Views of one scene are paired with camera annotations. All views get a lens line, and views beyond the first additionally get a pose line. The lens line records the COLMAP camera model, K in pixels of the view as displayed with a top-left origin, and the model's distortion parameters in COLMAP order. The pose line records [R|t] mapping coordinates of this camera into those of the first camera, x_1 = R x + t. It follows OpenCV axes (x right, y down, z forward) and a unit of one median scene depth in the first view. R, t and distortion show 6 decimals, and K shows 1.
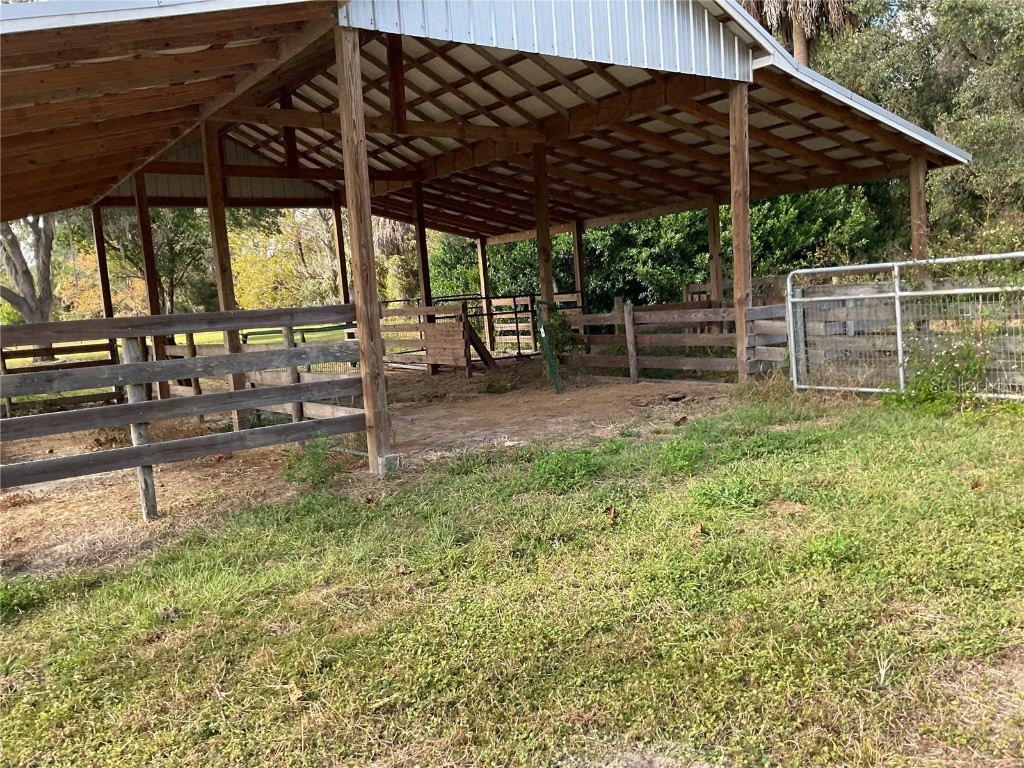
lens RADIAL K [[851.7, 0, 505.4], [0, 851.7, 381.5], [0, 0, 1]] dist [0.069457, -0.130470]
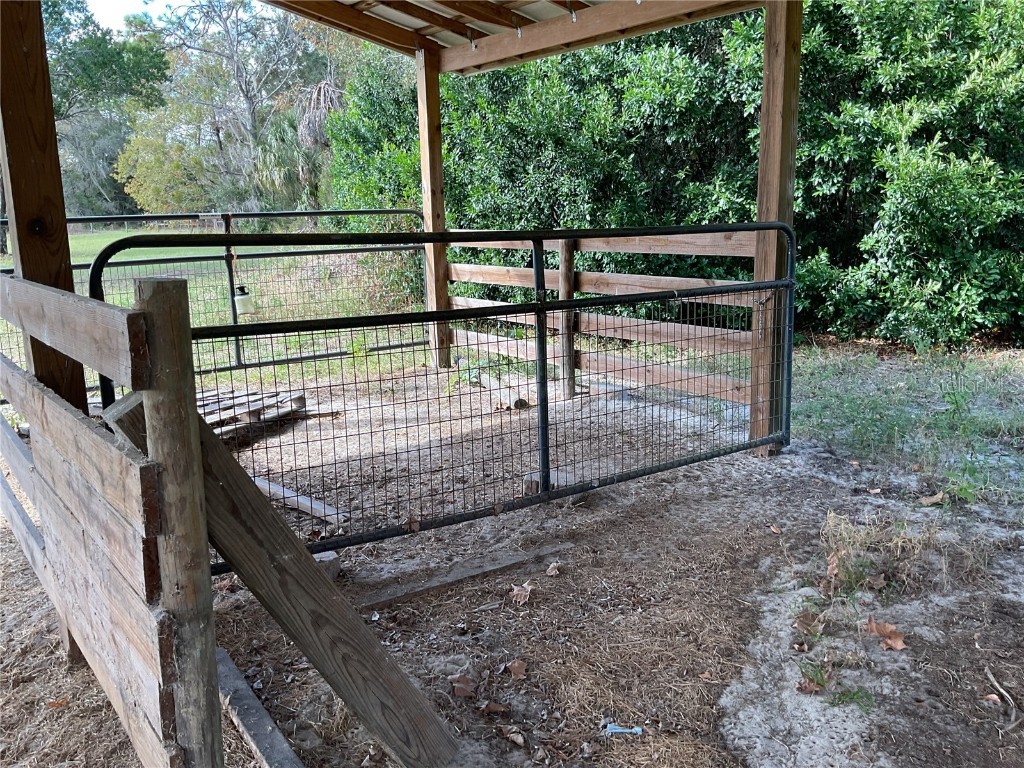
lens RADIAL K [[851.7, 0, 505.4], [0, 851.7, 381.5], [0, 0, 1]] dist [0.069457, -0.130470]
pose [[0.997762, 0.037886, 0.055101, -0.011178], [-0.043392, 0.993794, 0.102421, -0.069462], [-0.050879, -0.104583, 0.993214, 0.621890]]
